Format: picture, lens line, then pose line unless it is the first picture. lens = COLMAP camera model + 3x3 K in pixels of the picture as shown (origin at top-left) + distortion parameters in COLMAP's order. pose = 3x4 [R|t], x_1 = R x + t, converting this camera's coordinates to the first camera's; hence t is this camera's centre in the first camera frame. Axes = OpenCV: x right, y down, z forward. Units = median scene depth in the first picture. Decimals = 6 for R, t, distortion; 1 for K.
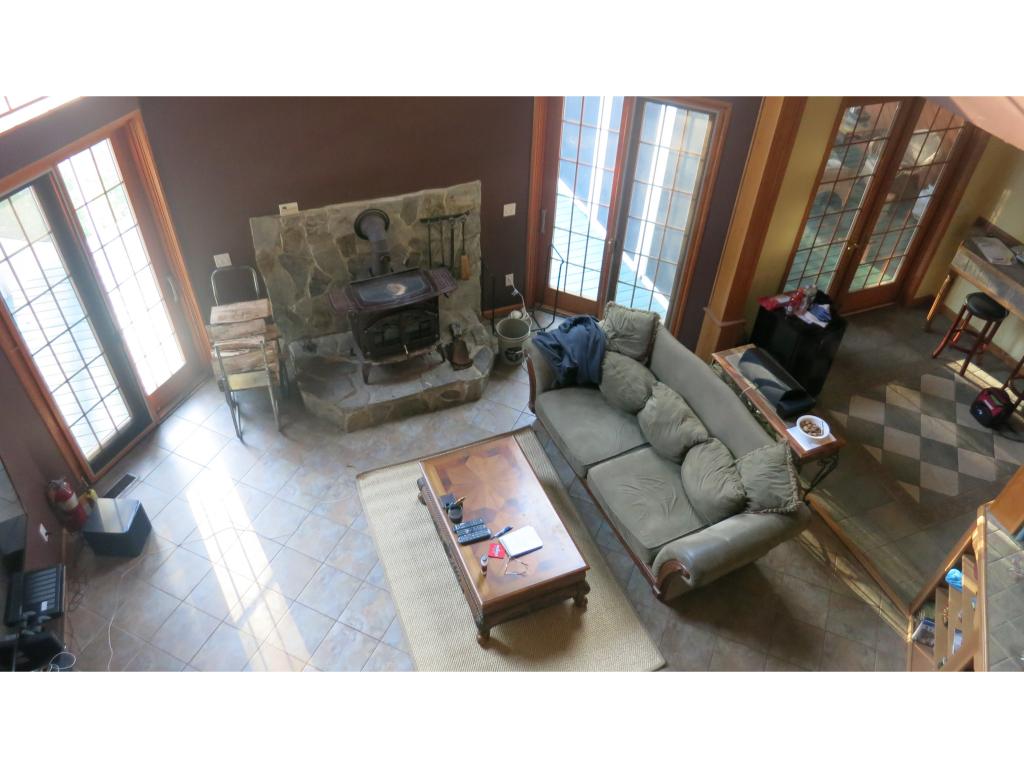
lens RADIAL K [[734.3, 0, 511.2], [0, 734.3, 381.0], [0, 0, 1]] dist [-0.030919, -0.008219]
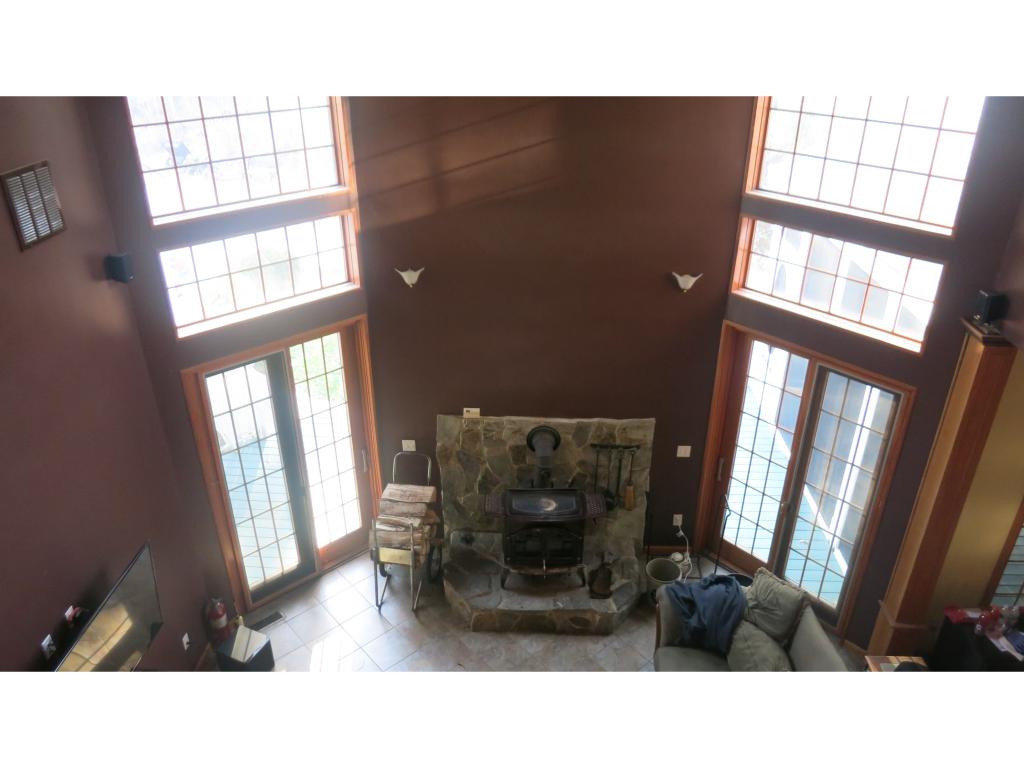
lens RADIAL K [[734.3, 0, 515.2], [0, 734.3, 385.9], [0, 0, 1]] dist [-0.030919, -0.008219]
pose [[0.913351, 0.159307, -0.374714, 0.162272], [-0.254740, 0.941500, -0.220647, -0.042027], [0.317643, 0.296983, 0.900502, 0.000866]]
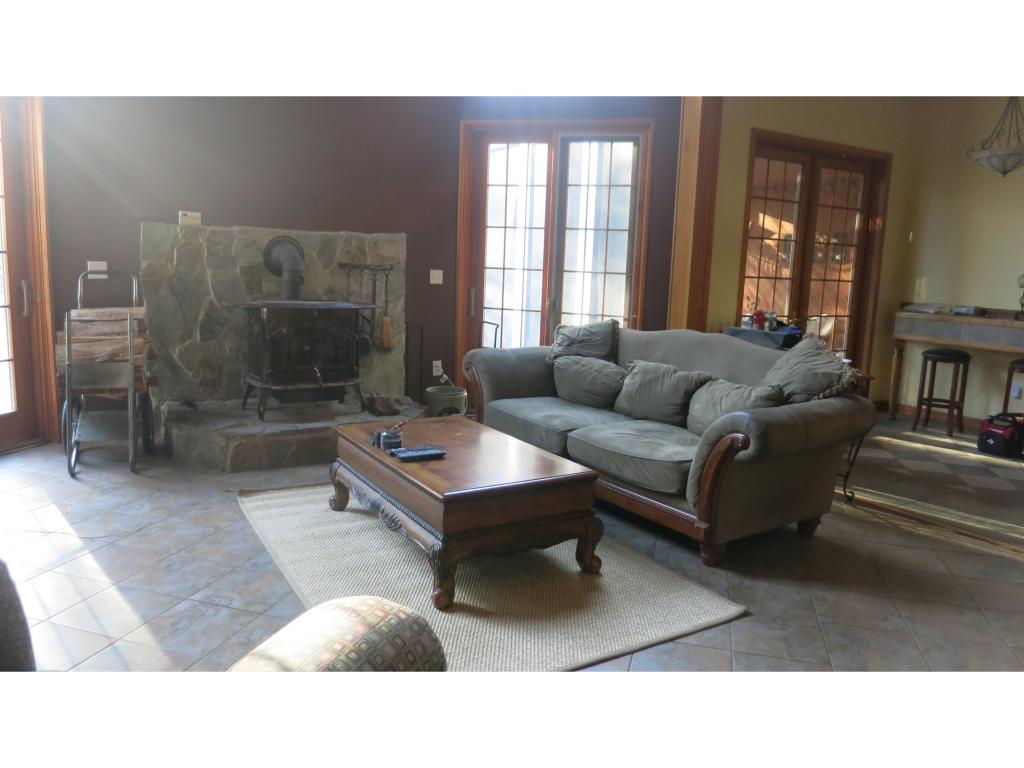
lens RADIAL K [[734.3, 0, 508.9], [0, 734.3, 383.2], [0, 0, 1]] dist [-0.030919, -0.008219]
pose [[0.989030, -0.020283, 0.146314, -0.054435], [0.097206, 0.835194, -0.541296, 0.424959], [-0.111221, 0.549581, 0.828004, 0.326152]]
